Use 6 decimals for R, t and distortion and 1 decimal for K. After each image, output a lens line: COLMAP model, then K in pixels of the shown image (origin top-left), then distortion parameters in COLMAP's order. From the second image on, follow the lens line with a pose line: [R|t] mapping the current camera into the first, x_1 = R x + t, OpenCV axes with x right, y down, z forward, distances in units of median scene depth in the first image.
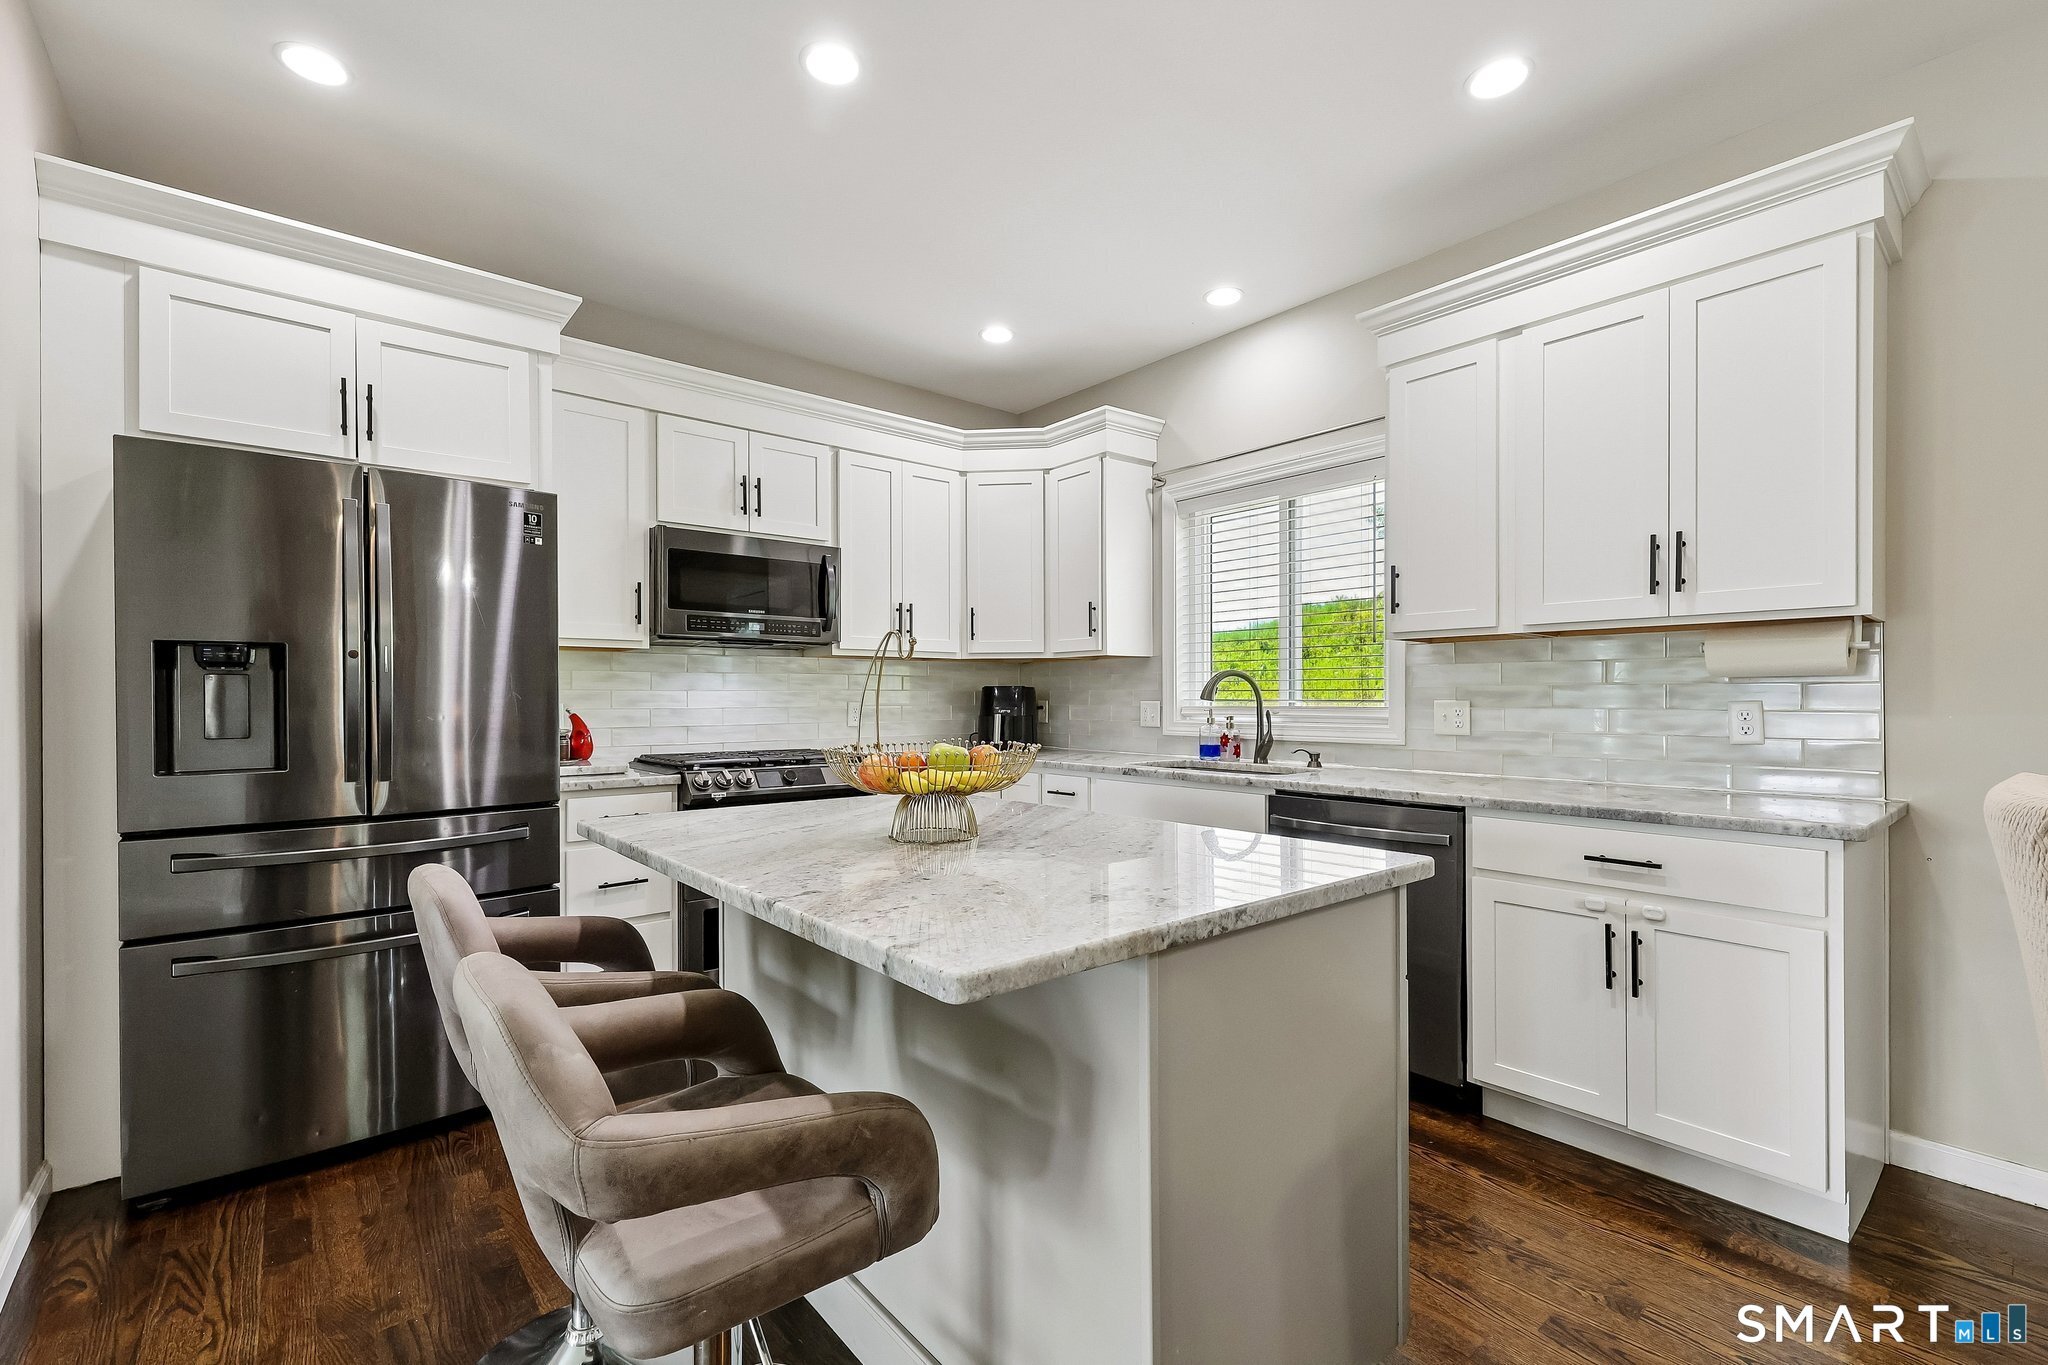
lens RADIAL K [[867.4, 0, 1030.2], [0, 867.4, 692.8], [0, 0, 1]] dist [0.001733, 0.000785]
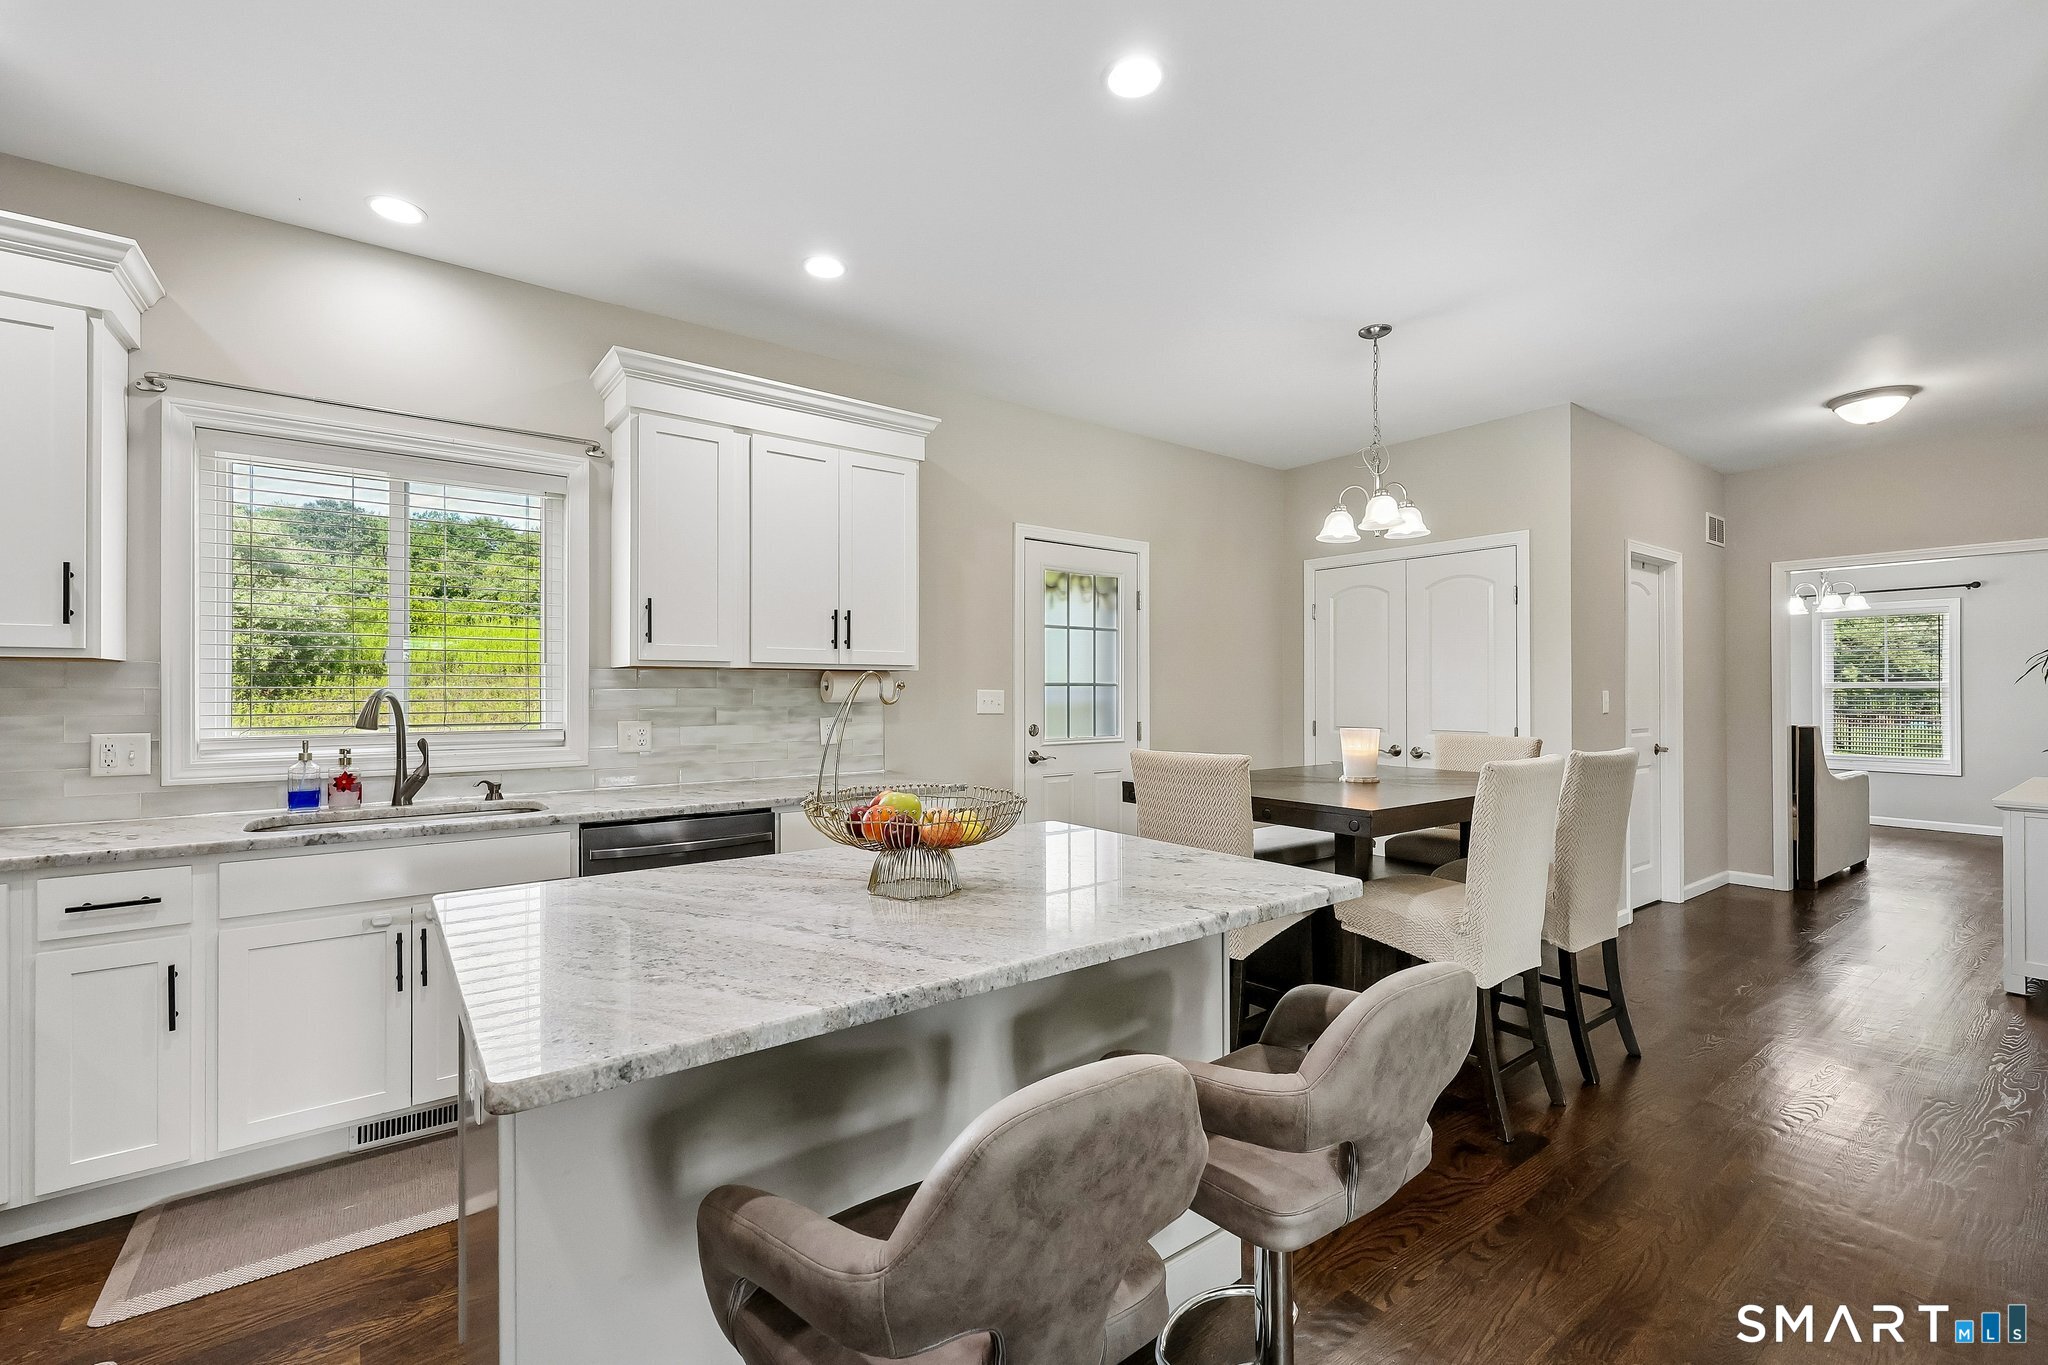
lens RADIAL K [[867.4, 0, 1008.6], [0, 867.4, 682.6], [0, 0, 1]] dist [0.001733, 0.000785]
pose [[0.072349, 0.014771, 0.997270, -0.529595], [-0.001375, 0.999891, -0.014711, -0.022506], [-0.997378, -0.000307, 0.072361, 0.408684]]
